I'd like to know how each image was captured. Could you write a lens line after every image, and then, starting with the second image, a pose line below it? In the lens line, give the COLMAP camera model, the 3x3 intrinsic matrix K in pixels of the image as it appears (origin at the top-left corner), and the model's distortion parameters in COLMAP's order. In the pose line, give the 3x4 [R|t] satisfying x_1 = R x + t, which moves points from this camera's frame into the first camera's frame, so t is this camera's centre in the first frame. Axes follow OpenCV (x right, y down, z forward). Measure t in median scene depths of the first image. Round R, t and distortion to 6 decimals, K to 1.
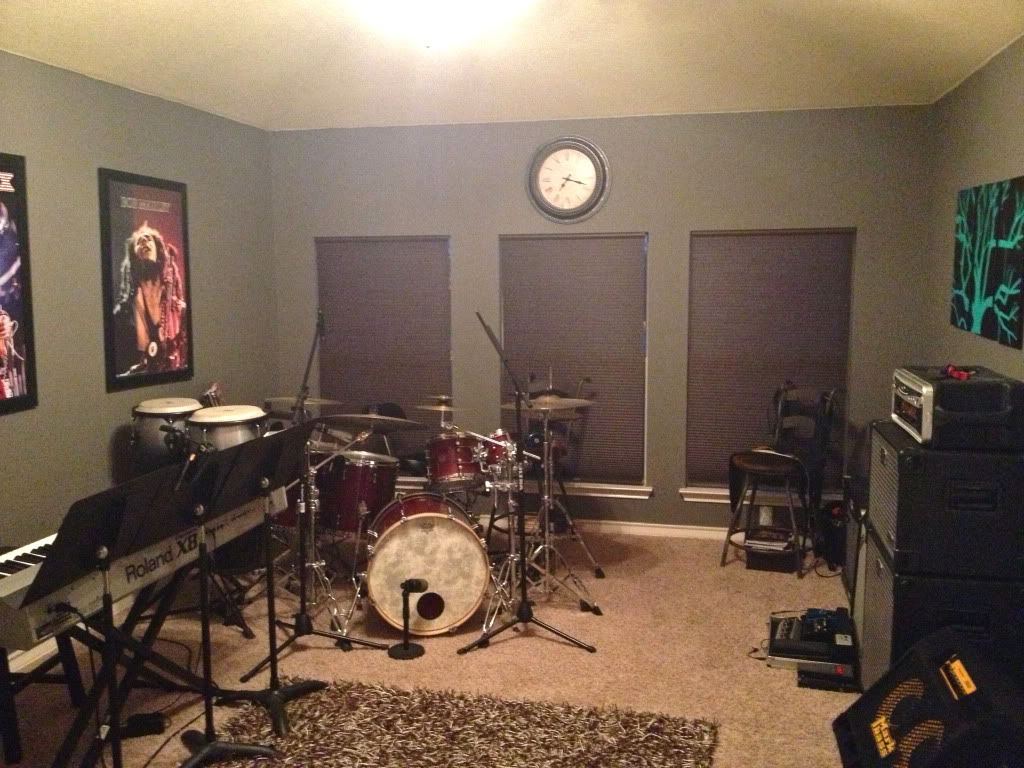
lens RADIAL K [[923.1, 0, 525.8], [0, 923.1, 383.1], [0, 0, 1]] dist [0.072620, -0.176547]
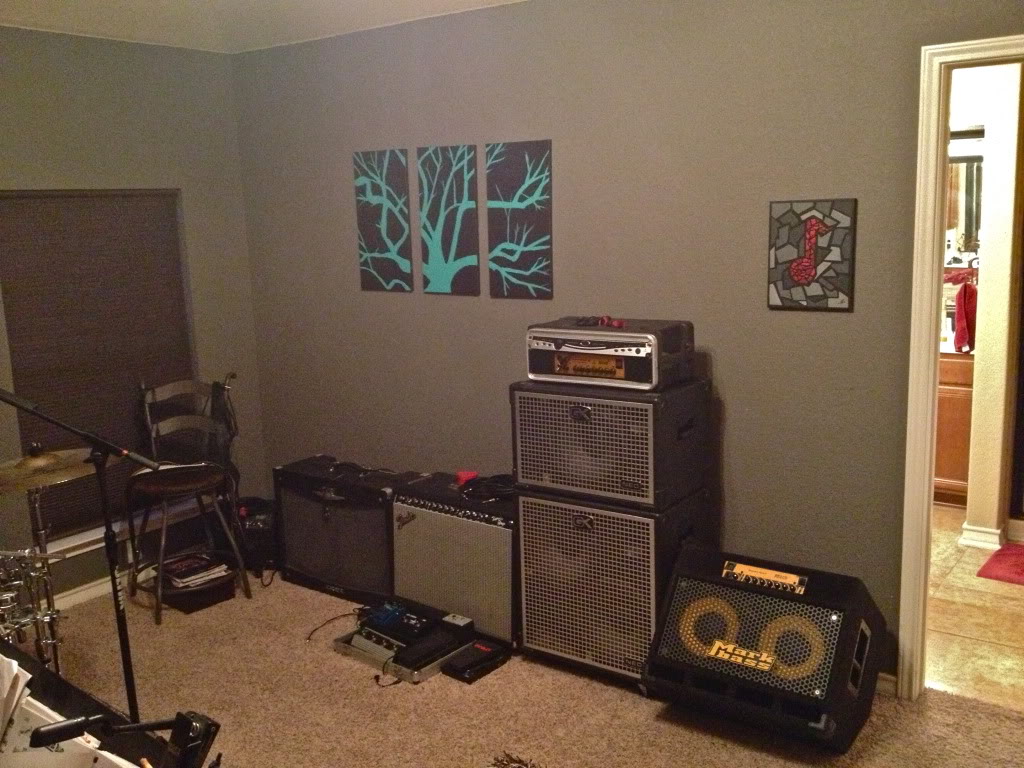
lens RADIAL K [[923.1, 0, 525.8], [0, 923.1, 383.1], [0, 0, 1]] dist [0.072620, -0.176547]
pose [[0.416492, -0.175077, 0.892123, -0.322428], [0.145901, 0.981435, 0.124490, -0.053520], [-0.897356, 0.078312, 0.434304, 0.368463]]
